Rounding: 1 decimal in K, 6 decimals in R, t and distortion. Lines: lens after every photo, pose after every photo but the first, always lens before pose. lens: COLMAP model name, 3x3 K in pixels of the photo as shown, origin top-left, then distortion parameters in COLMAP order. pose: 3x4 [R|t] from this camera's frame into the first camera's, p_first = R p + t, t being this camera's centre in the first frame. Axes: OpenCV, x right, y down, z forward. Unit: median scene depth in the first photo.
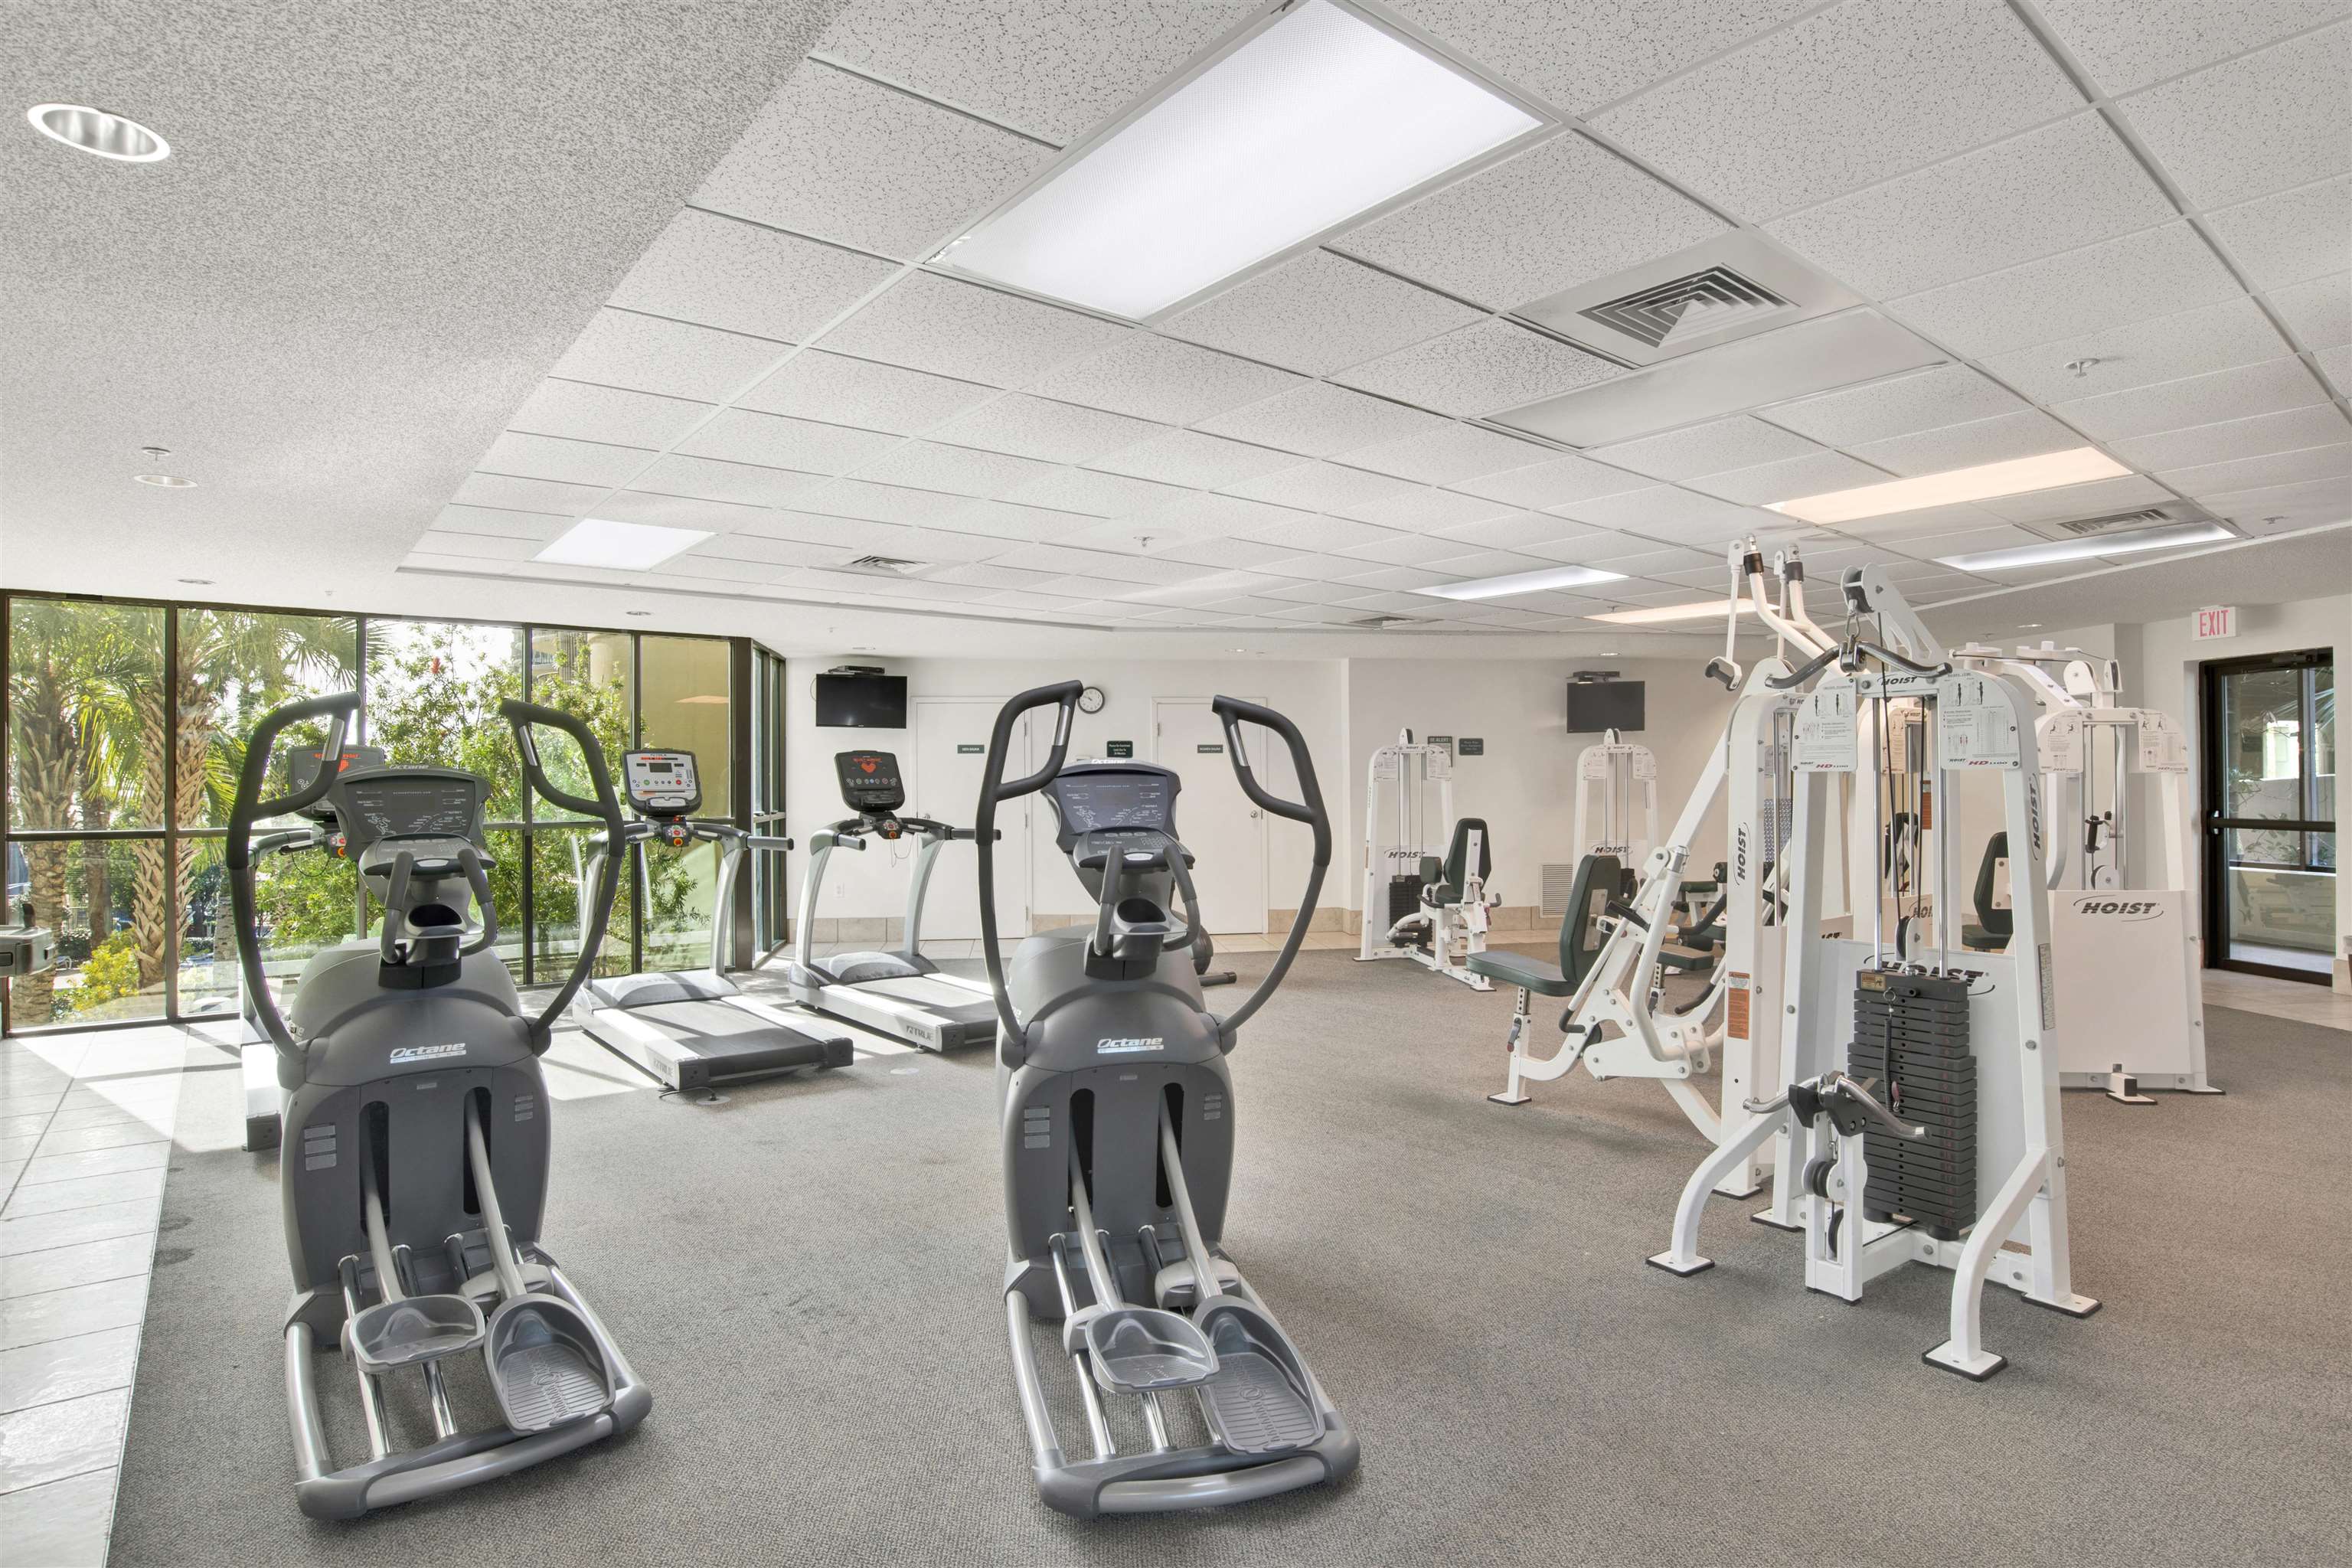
lens RADIAL K [[1231.2, 0, 1194.4], [0, 1231.2, 781.8], [0, 0, 1]] dist [-0.059401, 0.000319]
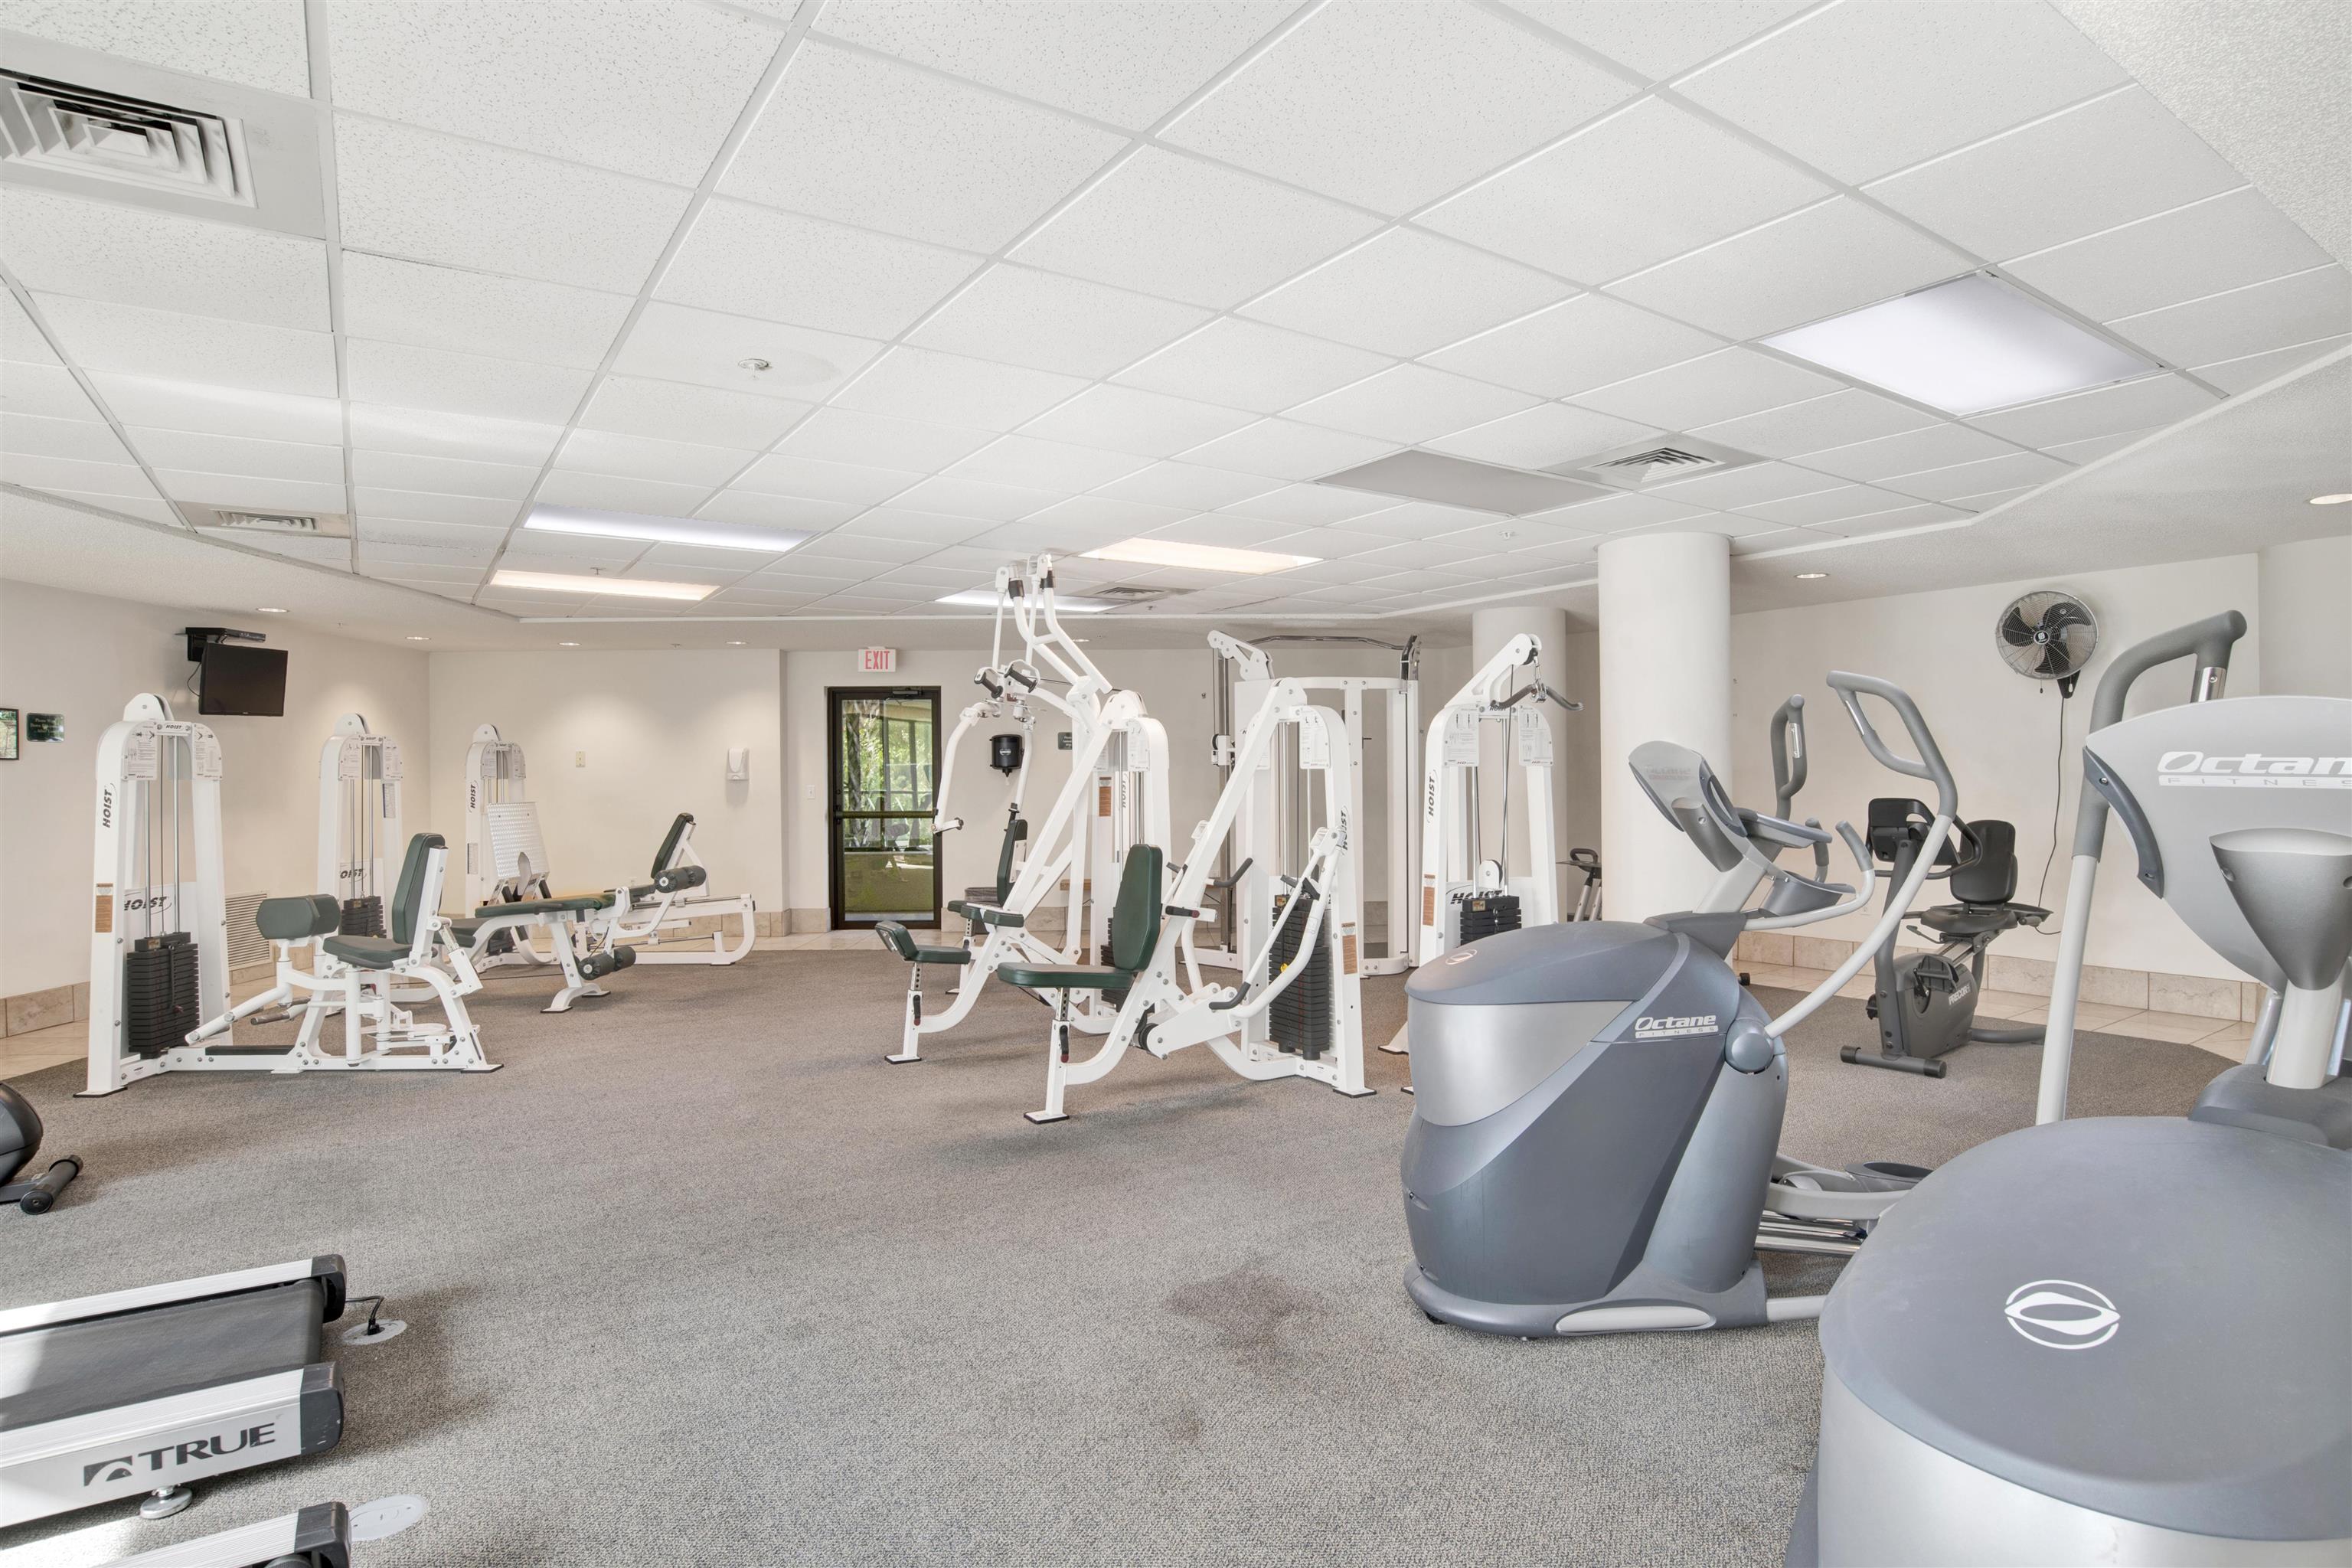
lens RADIAL K [[1231.2, 0, 1194.4], [0, 1231.2, 781.8], [0, 0, 1]] dist [-0.059401, 0.000319]
pose [[0.083463, 0.002966, 0.996506, -0.609001], [0.005990, 0.999976, -0.003478, 0.008371], [-0.996493, 0.006259, 0.083443, 0.744513]]
